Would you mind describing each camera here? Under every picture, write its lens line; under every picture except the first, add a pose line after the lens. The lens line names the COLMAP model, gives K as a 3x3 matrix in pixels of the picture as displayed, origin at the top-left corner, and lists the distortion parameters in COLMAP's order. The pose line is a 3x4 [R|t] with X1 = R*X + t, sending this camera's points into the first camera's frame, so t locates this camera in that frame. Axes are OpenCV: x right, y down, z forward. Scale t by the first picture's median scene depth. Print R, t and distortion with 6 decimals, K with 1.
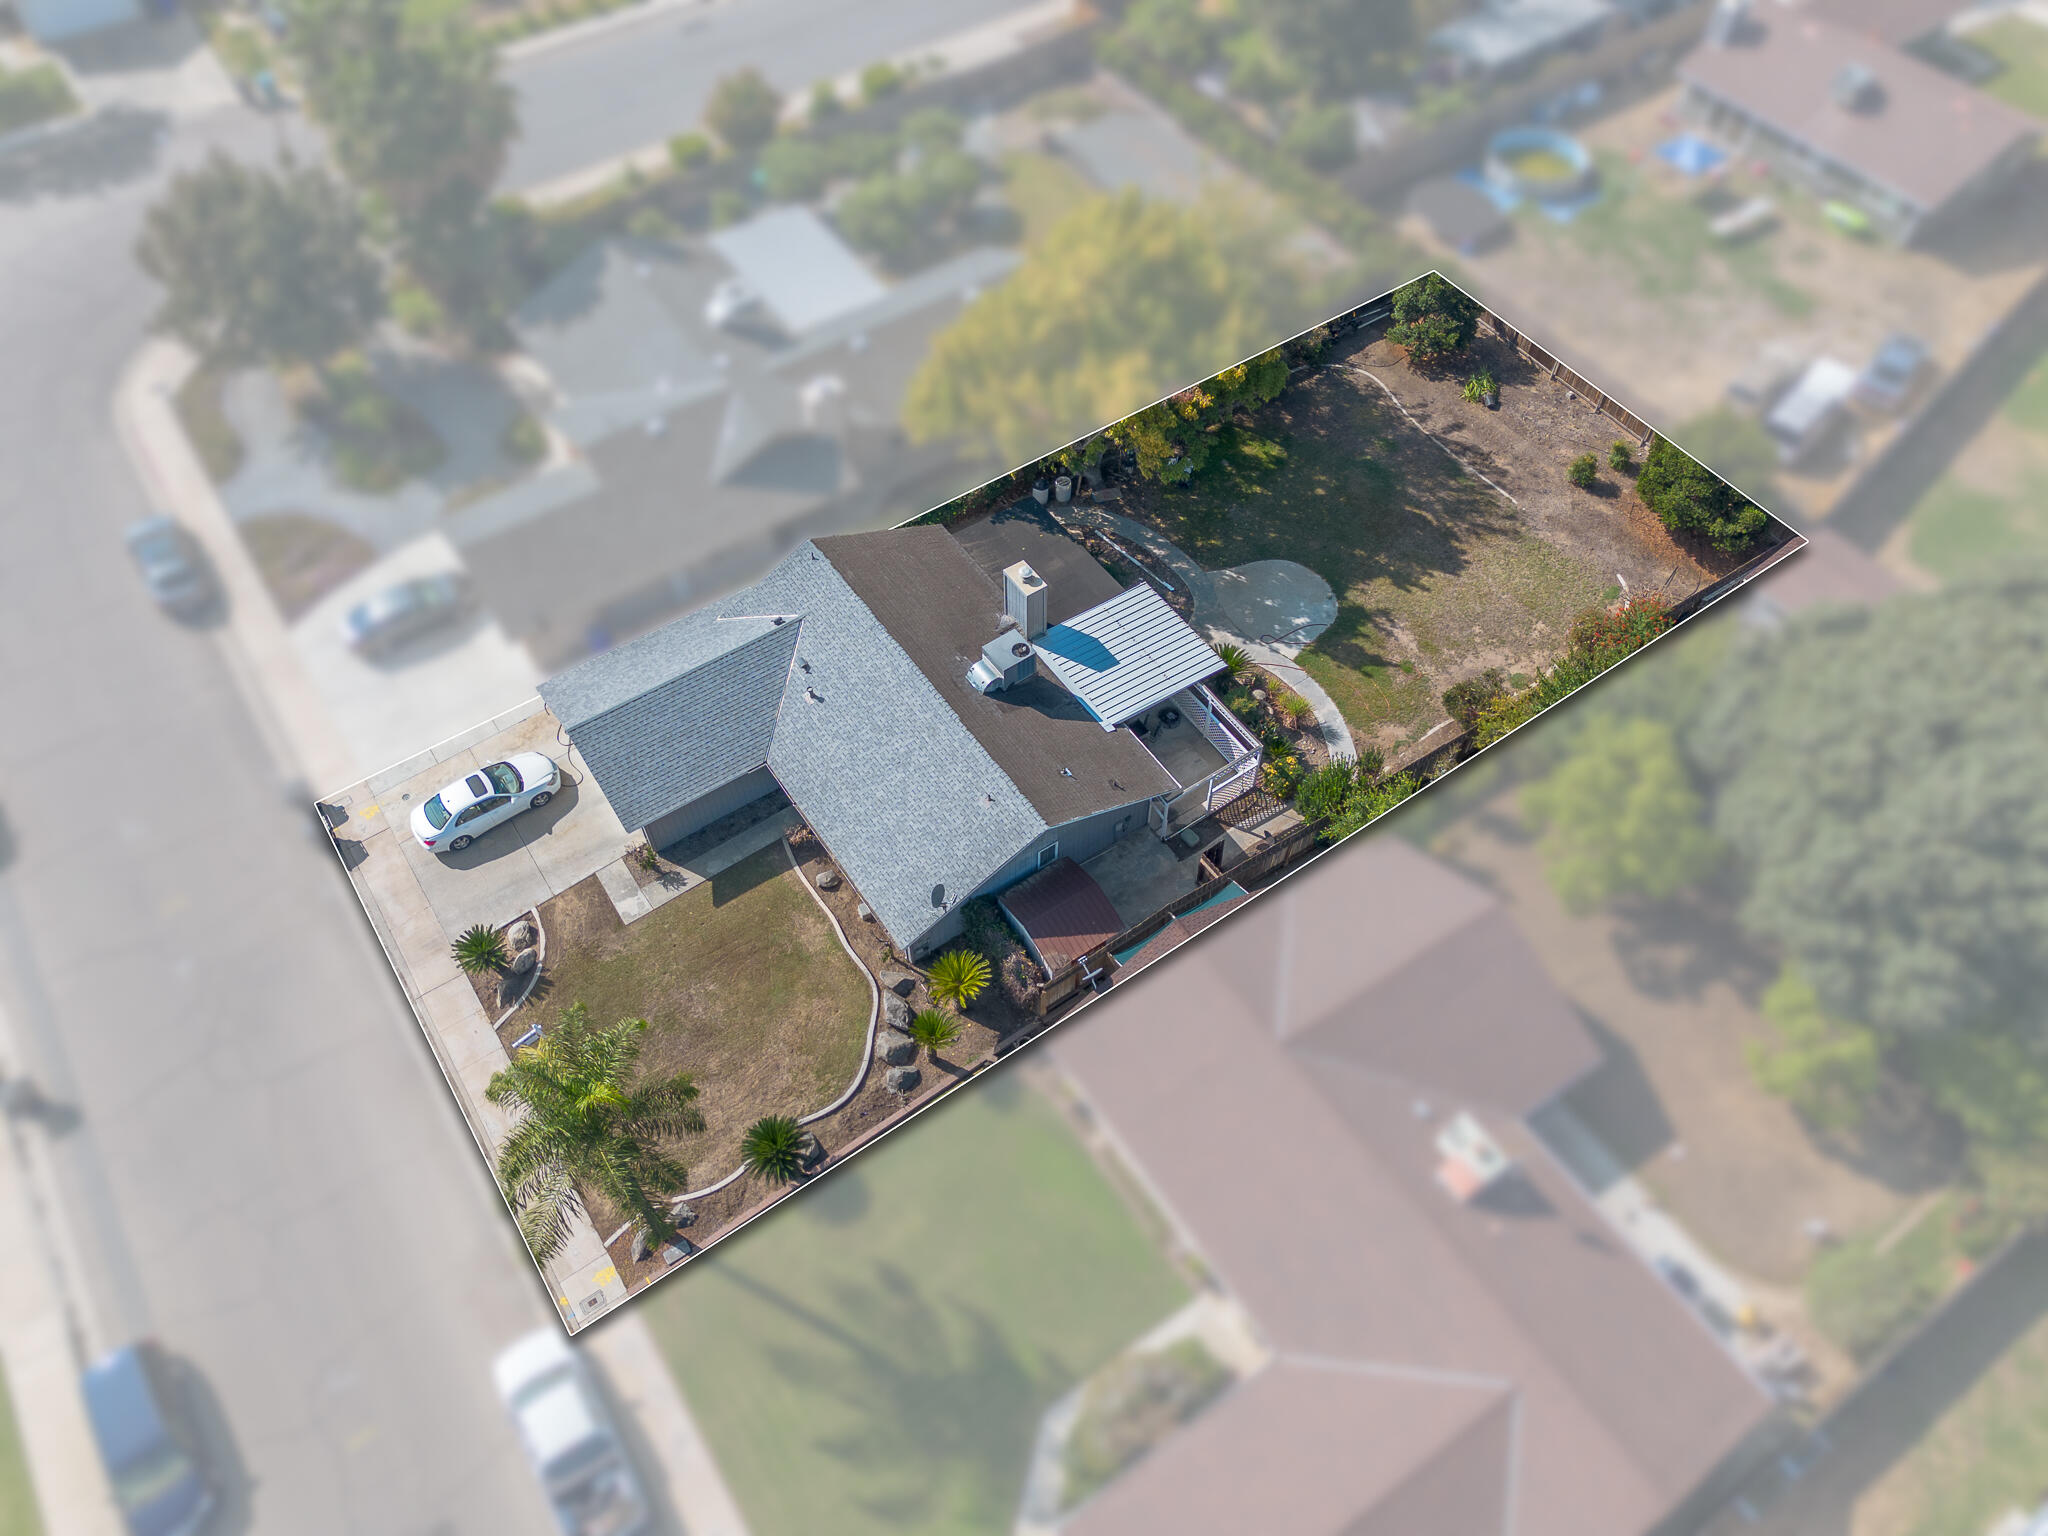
lens RADIAL K [[1450.9, 0, 1024.5], [0, 1450.9, 759.7], [0, 0, 1]] dist [0.041383, -0.014048]
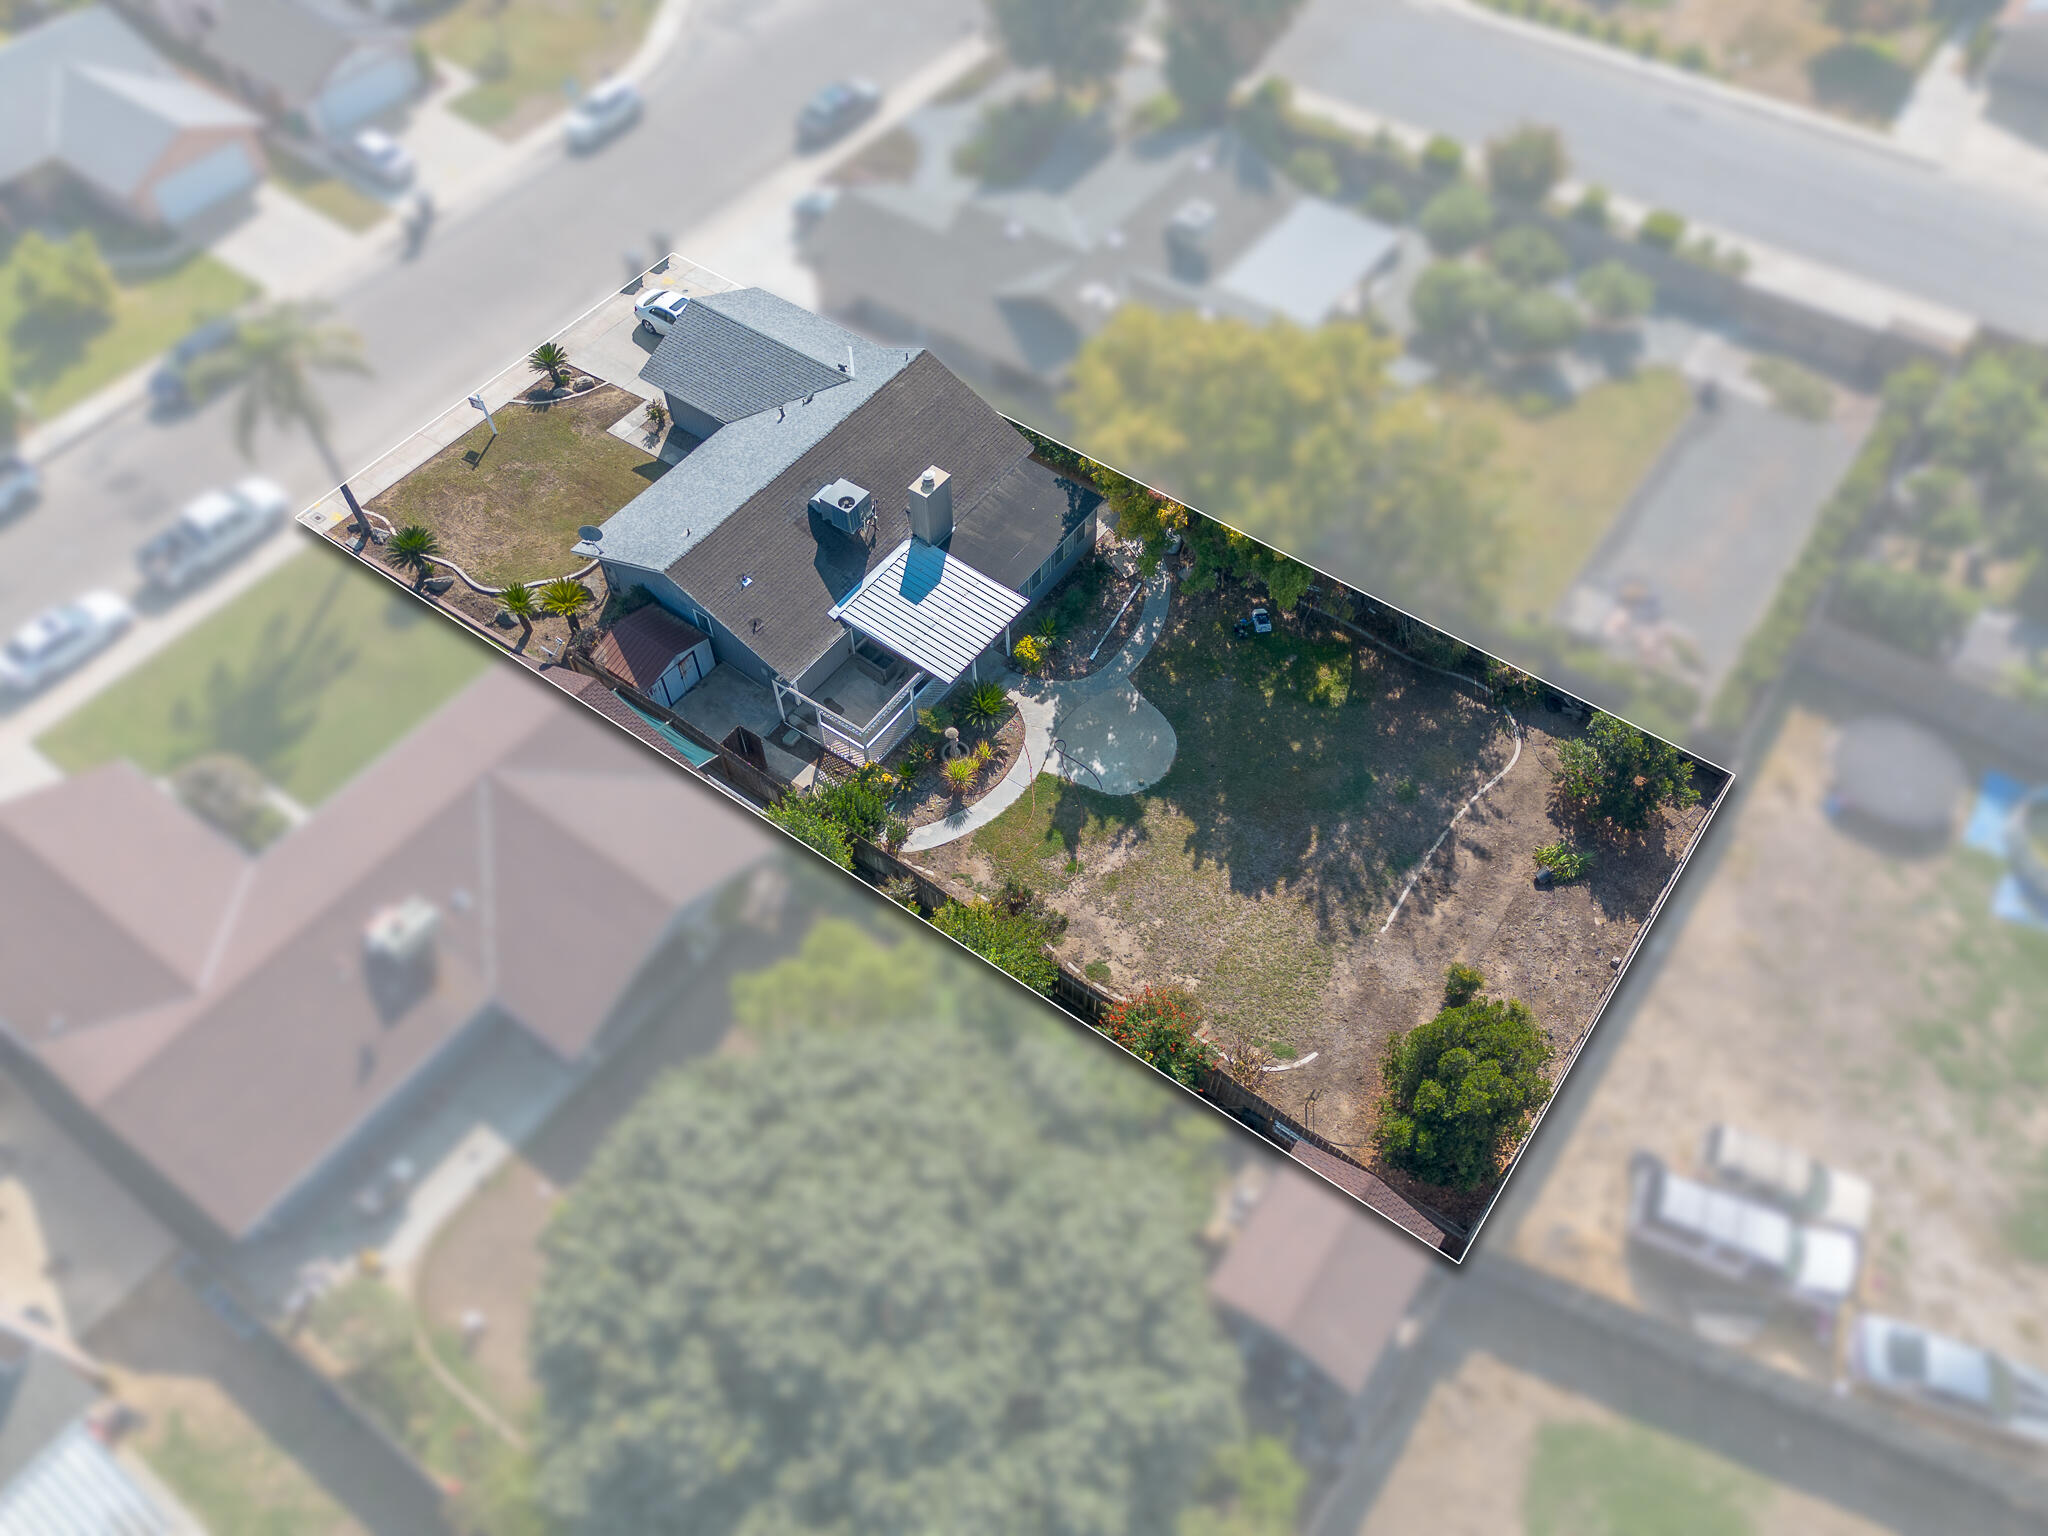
lens RADIAL K [[1450.9, 0, 1028.9], [0, 1450.9, 776.5], [0, 0, 1]] dist [0.041383, -0.014048]
pose [[0.341182, 0.764817, -0.546489, 0.690359], [-0.761253, 0.565870, 0.316678, -0.354157], [0.551442, 0.307972, 0.775284, 0.257649]]
